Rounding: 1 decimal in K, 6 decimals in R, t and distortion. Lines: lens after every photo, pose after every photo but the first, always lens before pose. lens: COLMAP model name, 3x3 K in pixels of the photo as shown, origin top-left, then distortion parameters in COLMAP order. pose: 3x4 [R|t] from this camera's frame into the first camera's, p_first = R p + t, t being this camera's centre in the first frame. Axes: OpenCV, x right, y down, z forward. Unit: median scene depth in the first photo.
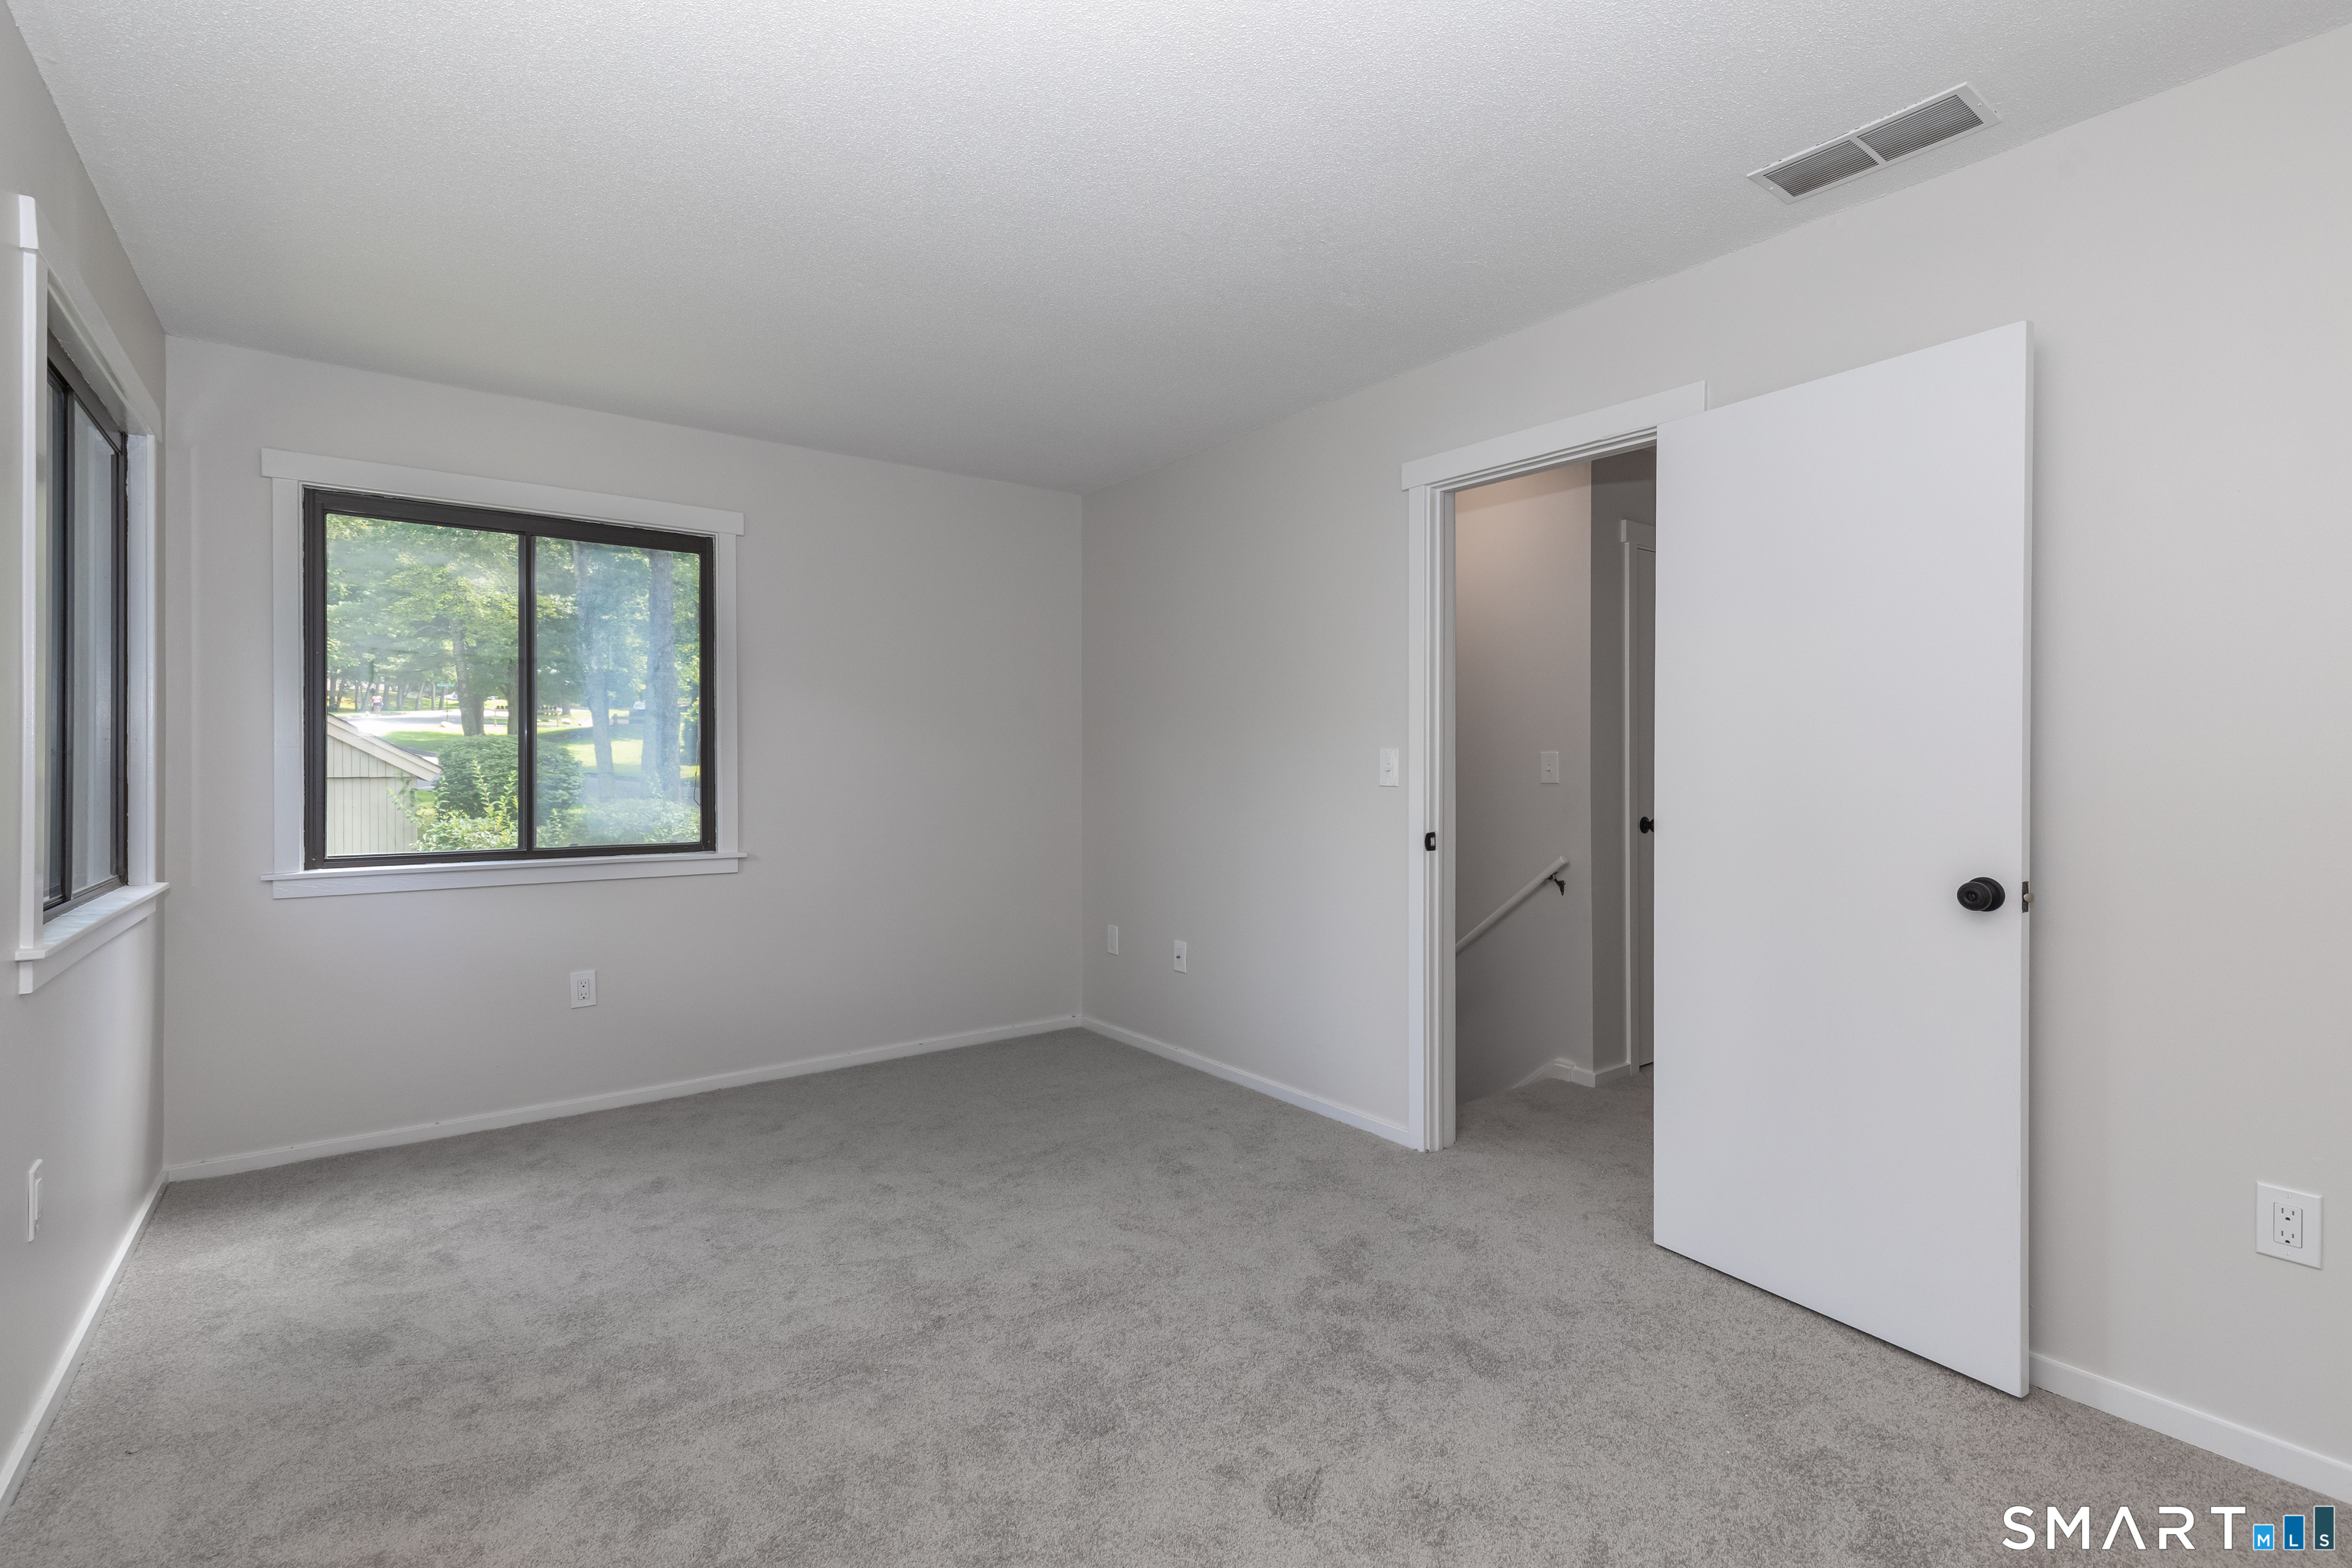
lens RADIAL K [[1072.7, 0, 1179.8], [0, 1072.7, 751.4], [0, 0, 1]] dist [0.008332, 0.000521]
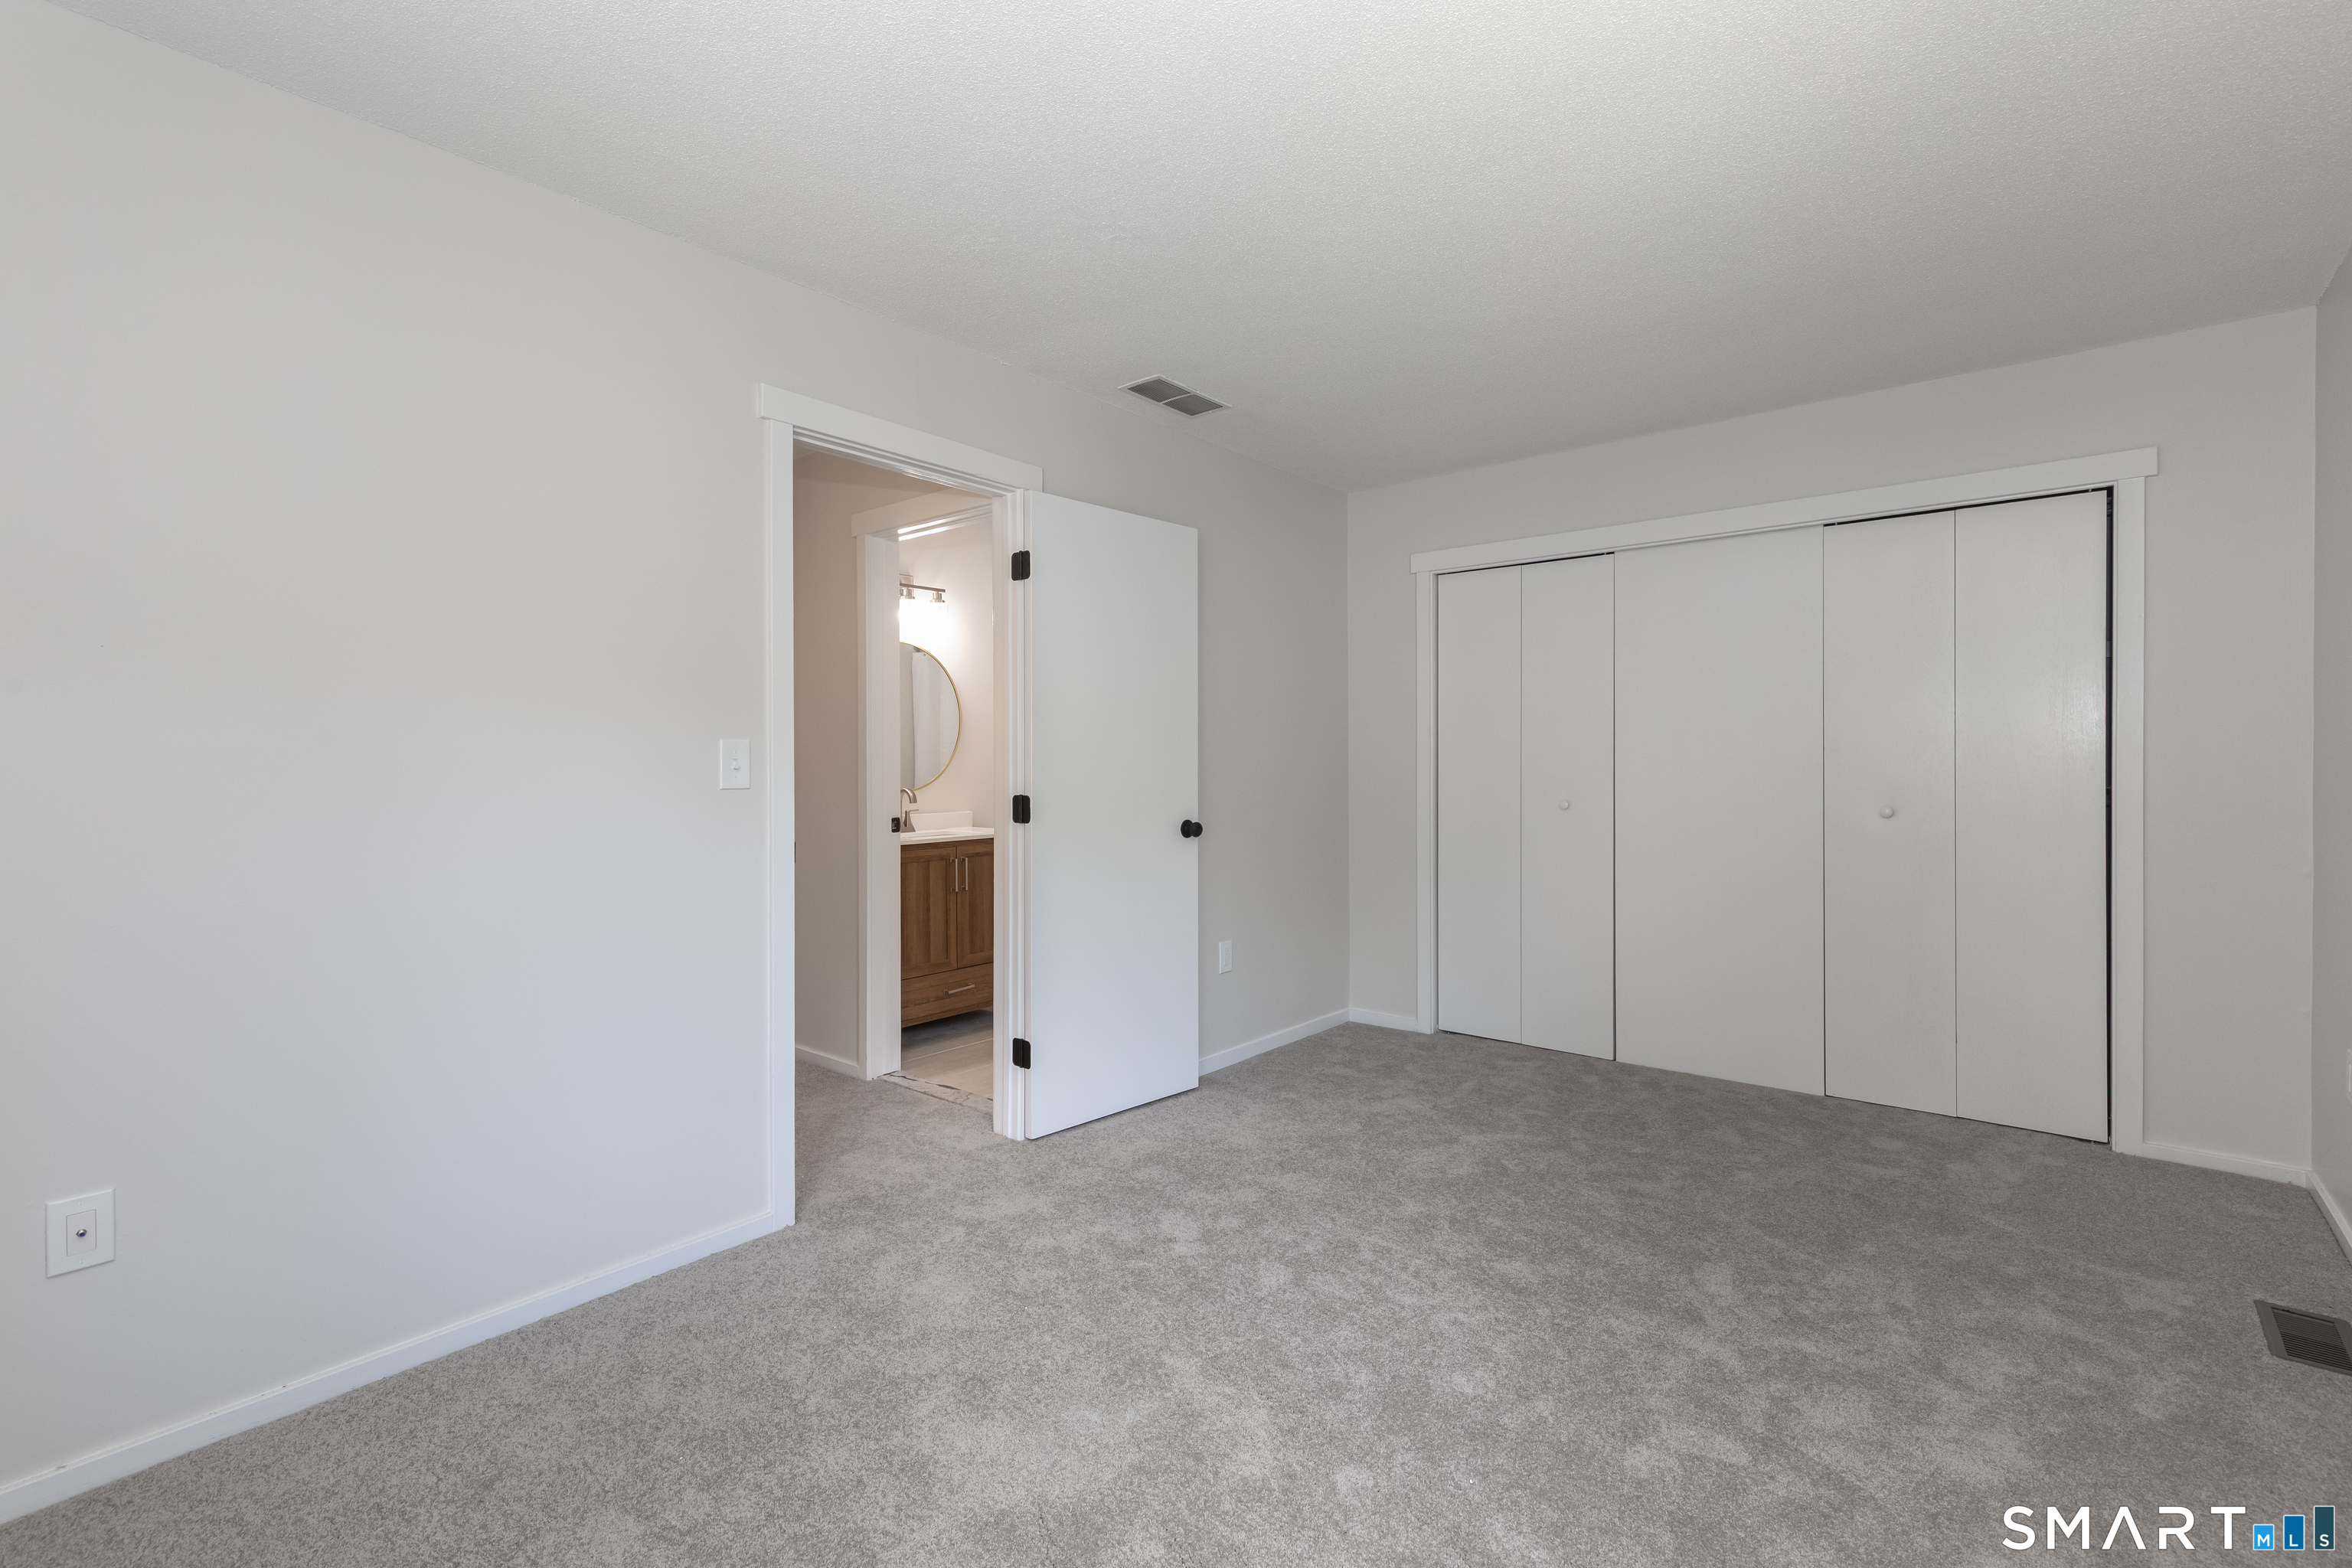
lens RADIAL K [[1072.7, 0, 1179.8], [0, 1072.7, 751.4], [0, 0, 1]] dist [0.008332, 0.000521]
pose [[-0.219787, 0.009254, 0.975504, -0.635651], [-0.002192, 0.999948, -0.009979, 0.011320], [-0.975545, -0.004332, -0.219755, 0.858412]]
